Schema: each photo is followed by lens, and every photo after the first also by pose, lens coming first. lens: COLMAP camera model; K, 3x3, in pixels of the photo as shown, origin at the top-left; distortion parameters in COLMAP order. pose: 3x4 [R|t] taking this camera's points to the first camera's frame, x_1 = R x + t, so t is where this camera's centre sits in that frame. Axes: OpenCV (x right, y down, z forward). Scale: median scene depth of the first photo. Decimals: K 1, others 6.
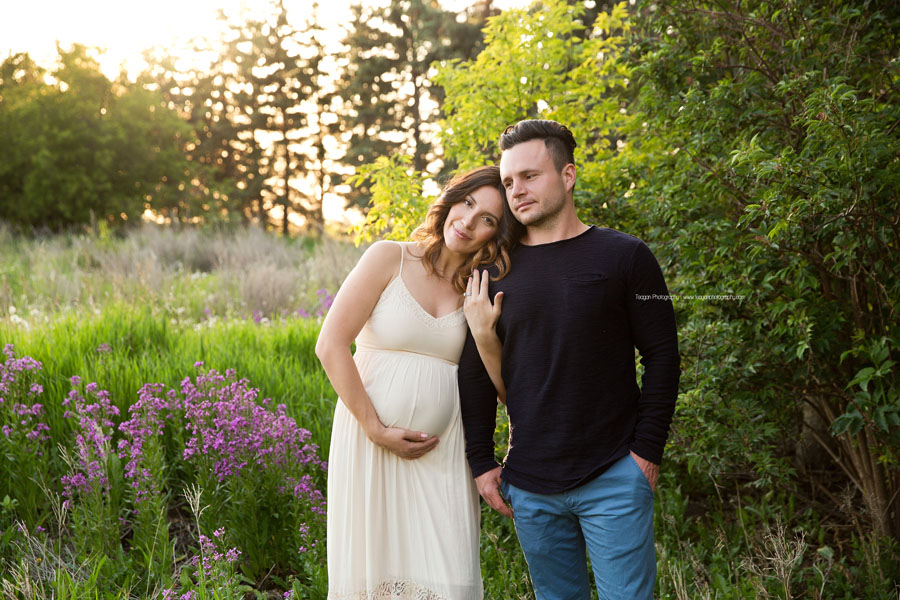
lens RADIAL K [[1452.9, 0, 448.9], [0, 1452.9, 302.0], [0, 0, 1]] dist [0.158470, 0.000000]
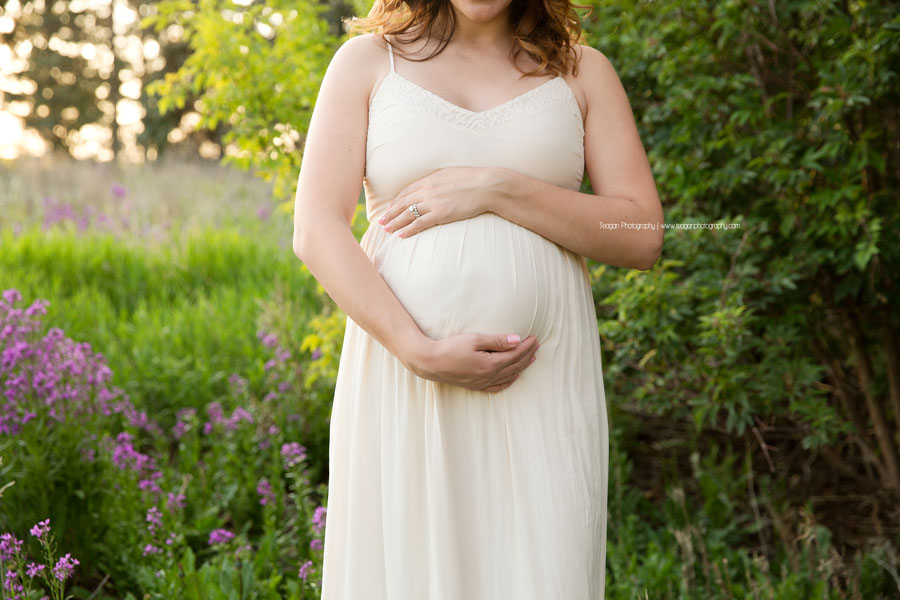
lens RADIAL K [[1492.1, 0, 456.0], [0, 1492.1, 298.3], [0, 0, 1]] dist [0.248612, 0.000000]
pose [[0.974970, 0.020093, 0.221429, -0.102324], [-0.026128, 0.999362, 0.024360, 0.036320], [-0.220798, -0.029536, 0.974872, 0.291522]]
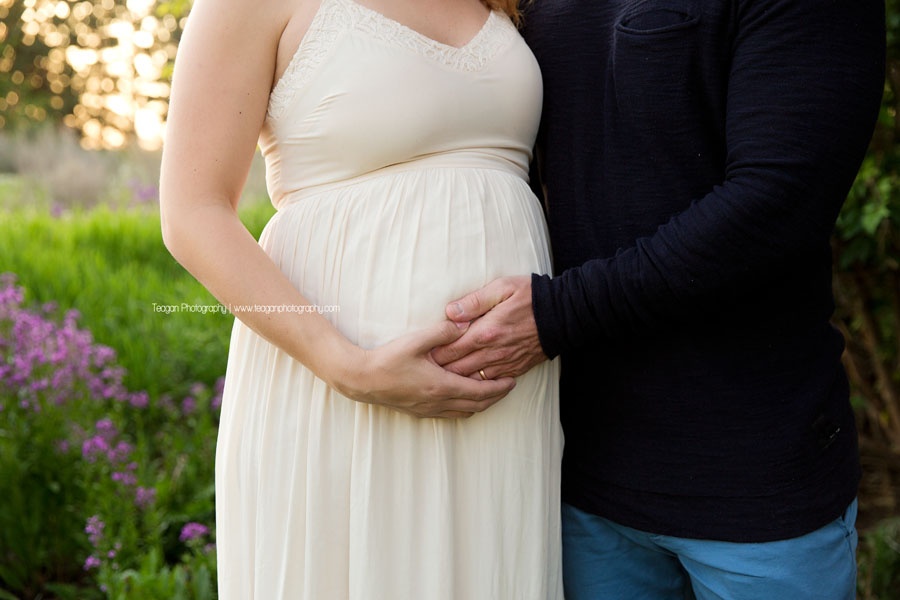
lens RADIAL K [[1200.8, 0, 448.4], [0, 1200.8, 298.8], [0, 0, 1]] dist [0.136568, 0.000000]
pose [[0.987085, -0.012211, 0.159733, -0.031955], [0.001812, 0.997878, 0.065087, 0.029227], [-0.160189, -0.063957, 0.985012, 0.436111]]
